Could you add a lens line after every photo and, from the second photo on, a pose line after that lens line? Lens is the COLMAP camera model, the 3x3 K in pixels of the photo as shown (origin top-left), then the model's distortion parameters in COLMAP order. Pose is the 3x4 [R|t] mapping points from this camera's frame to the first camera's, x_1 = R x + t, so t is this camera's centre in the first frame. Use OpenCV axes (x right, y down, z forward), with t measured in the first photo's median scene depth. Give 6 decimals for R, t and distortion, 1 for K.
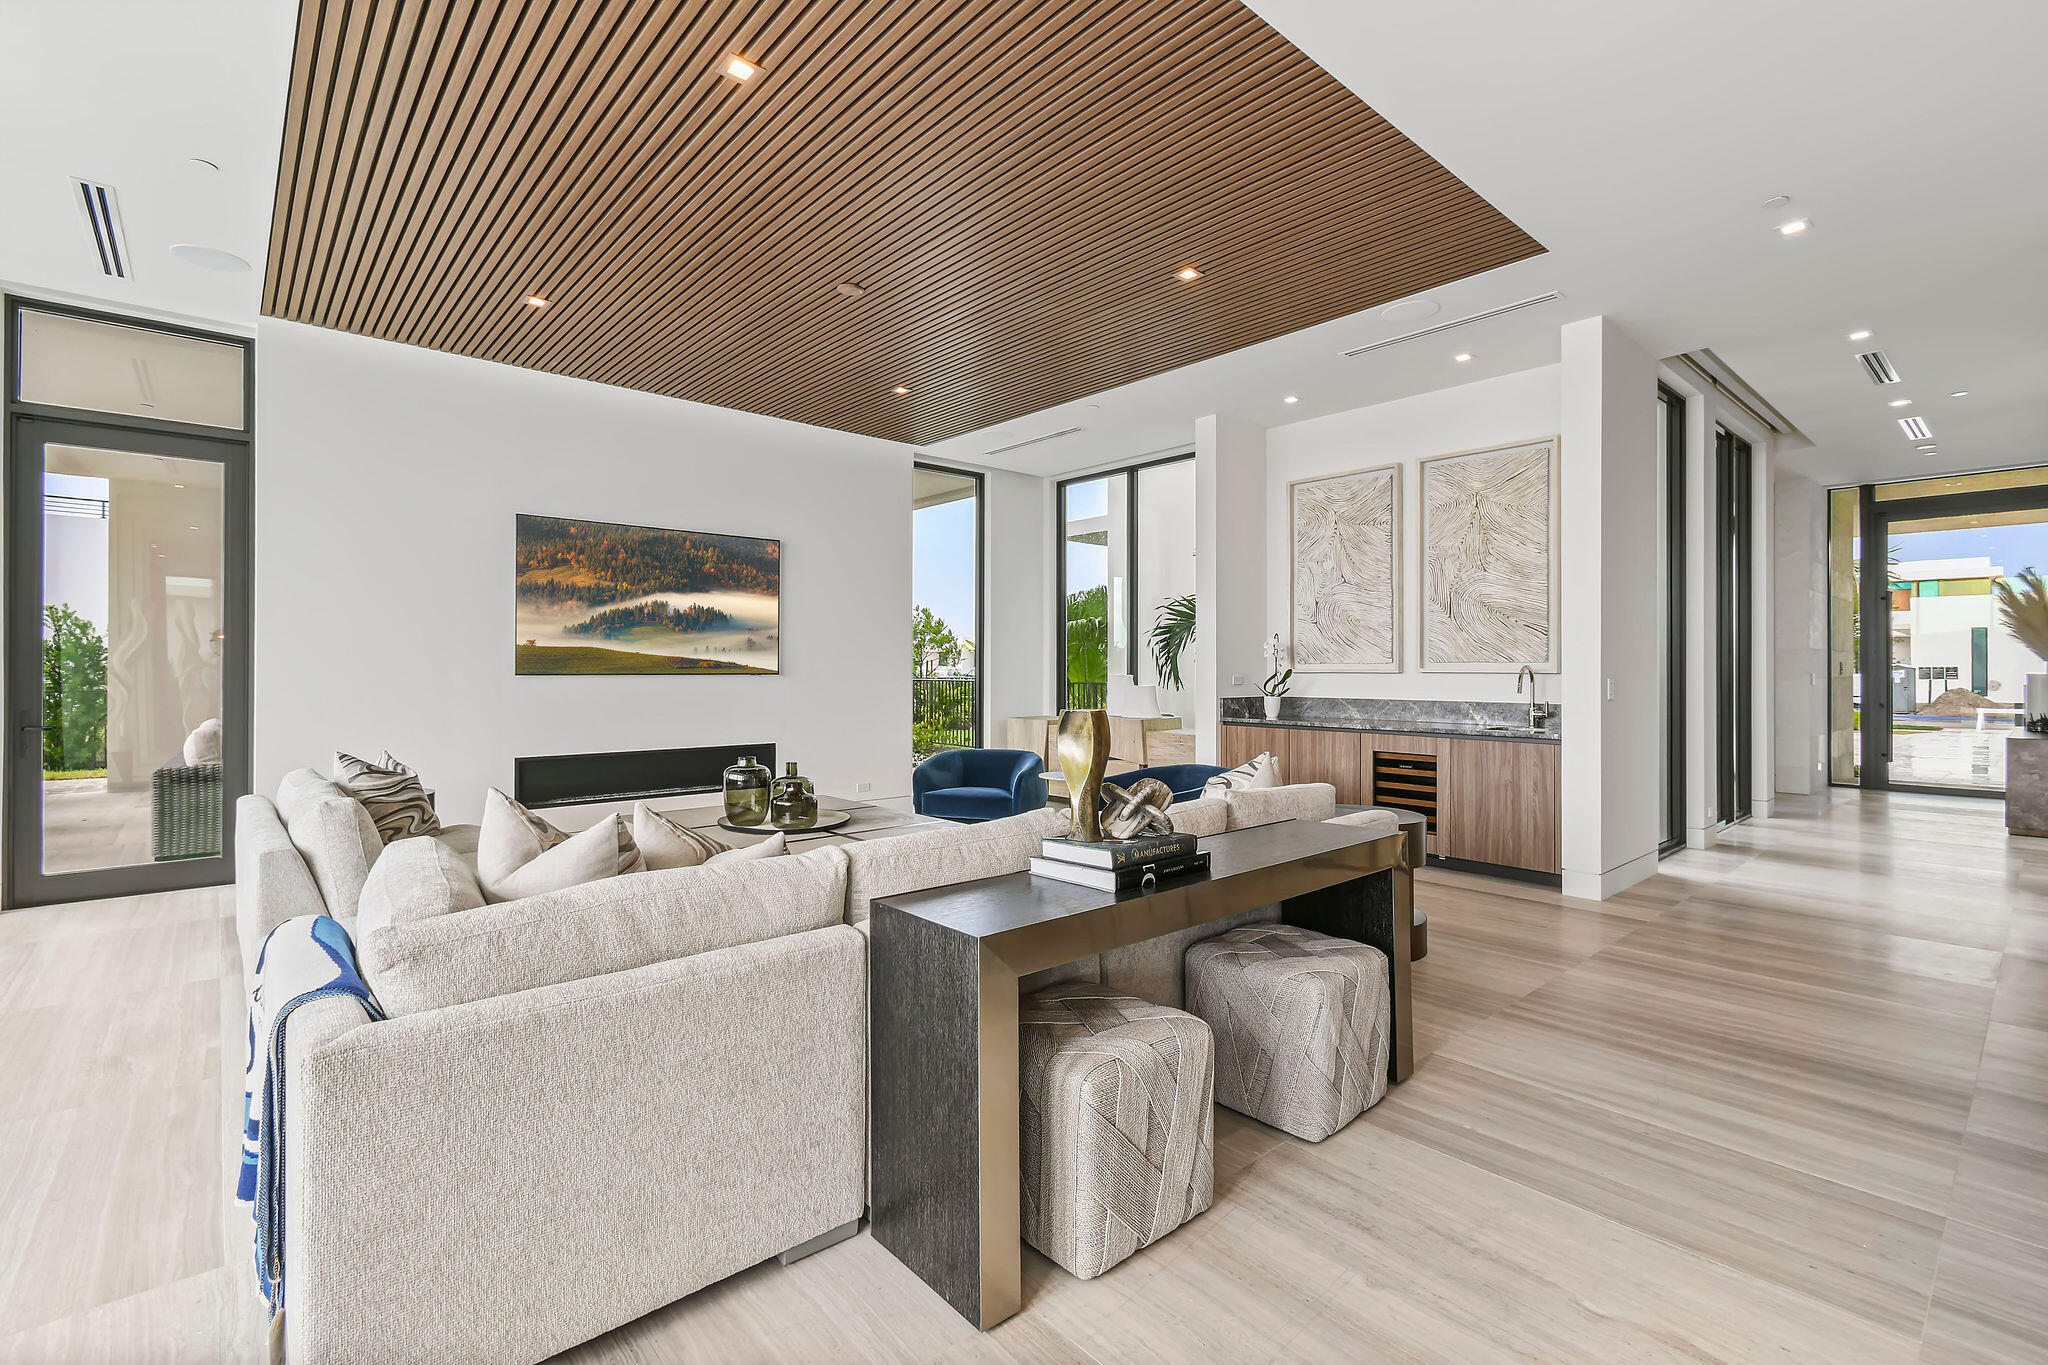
lens RADIAL K [[919.7, 0, 1024.3], [0, 919.7, 651.3], [0, 0, 1]] dist [0.013865, -0.001615]
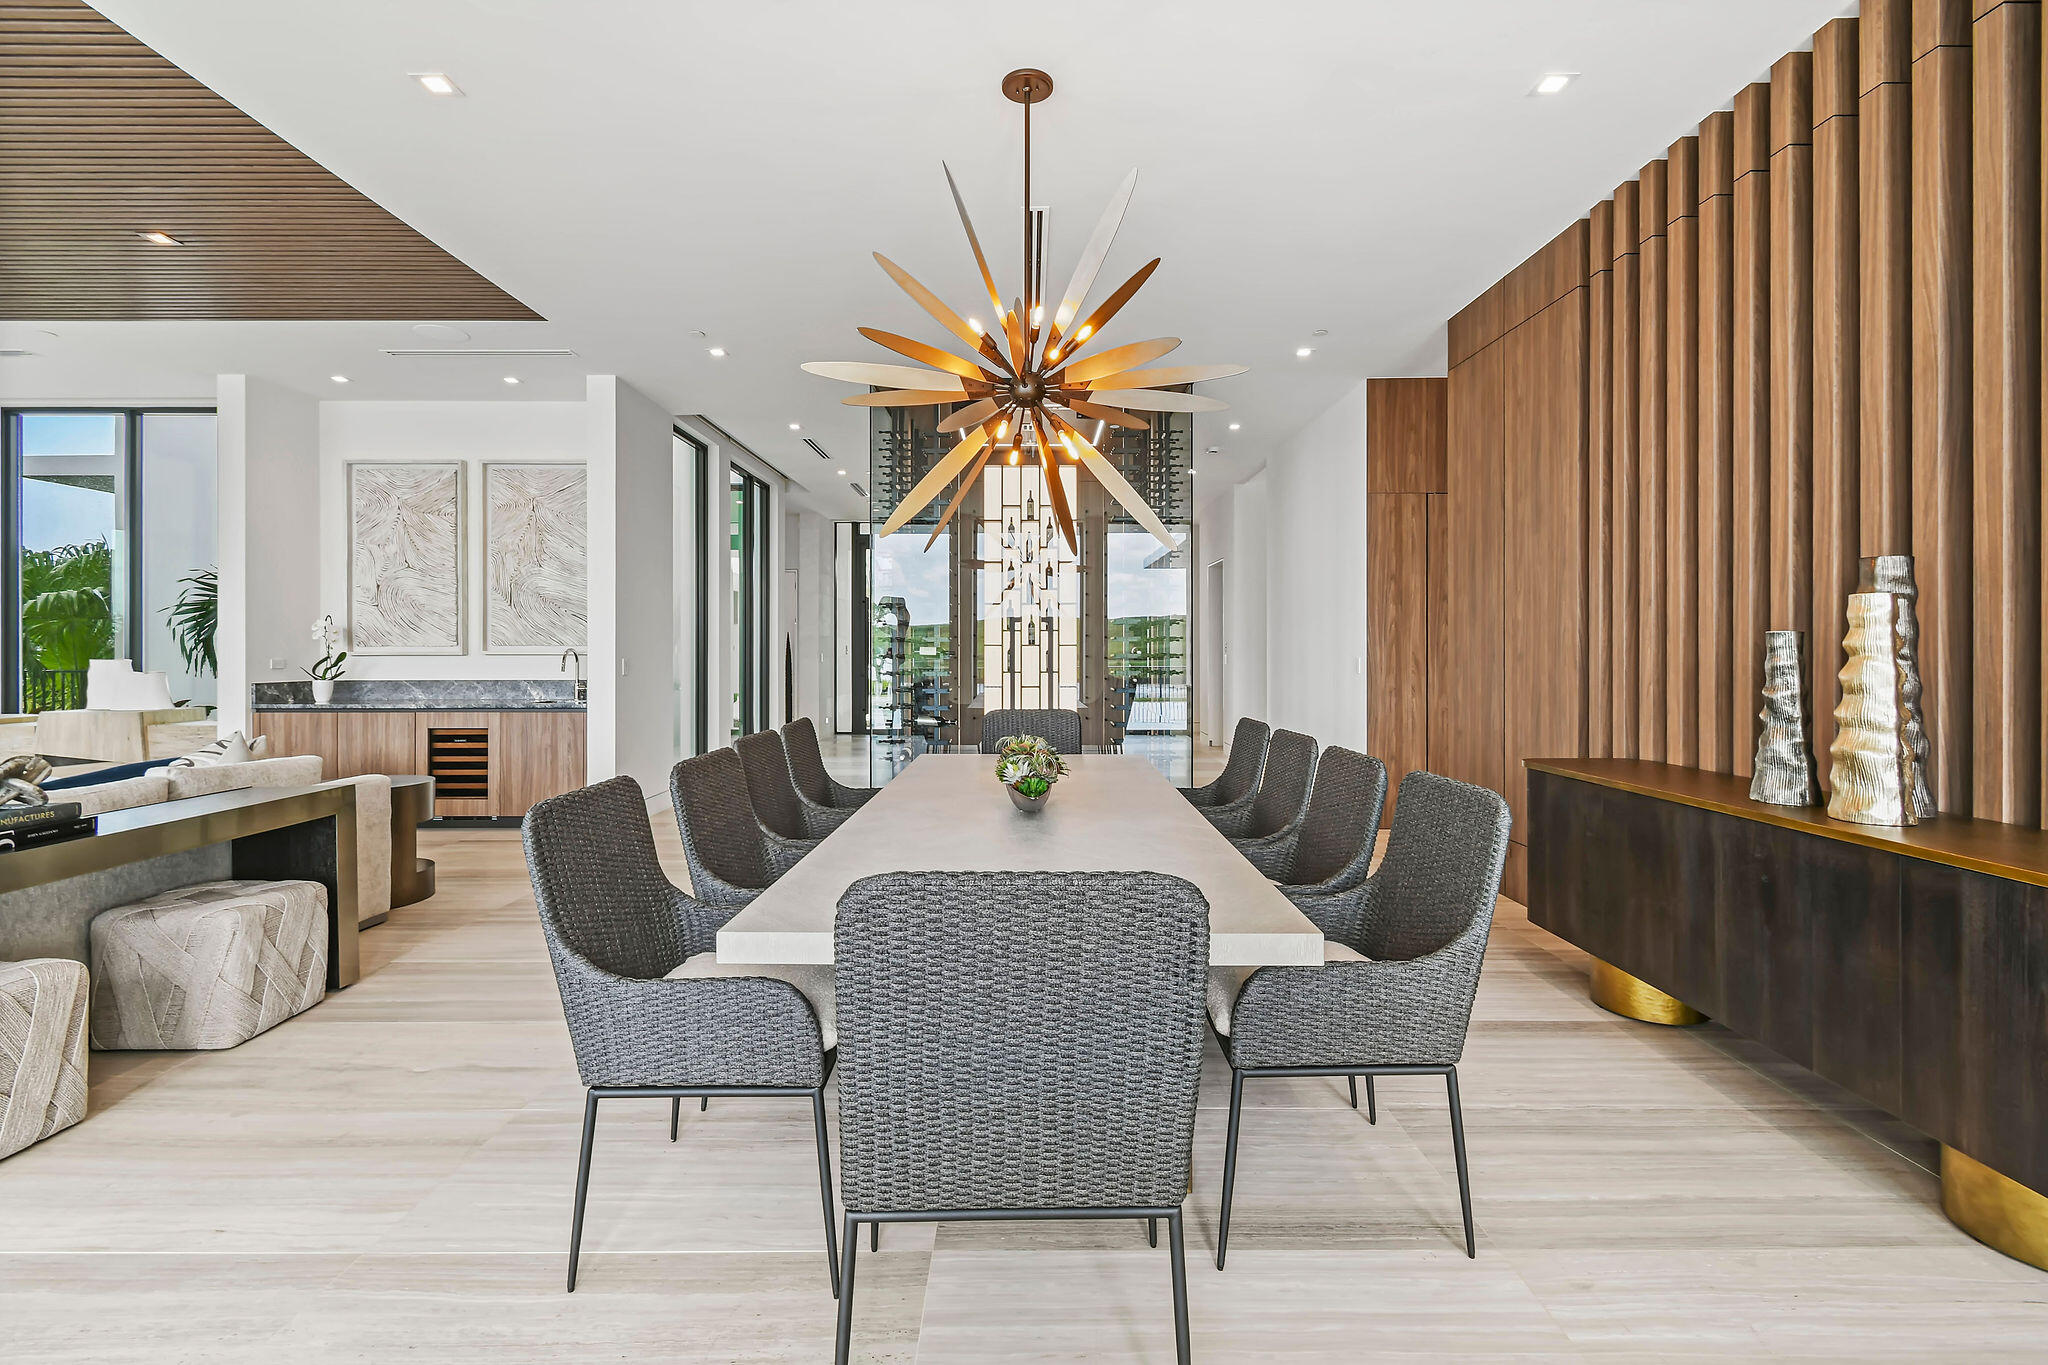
lens RADIAL K [[910.7, 0, 1027.4], [0, 910.7, 646.4], [0, 0, 1]] dist [0.019435, -0.009557]
pose [[0.662002, 0.001808, 0.749500, 0.041567], [-0.012267, 0.999889, 0.008422, -0.003935], [-0.749402, -0.014769, 0.661951, -0.215142]]
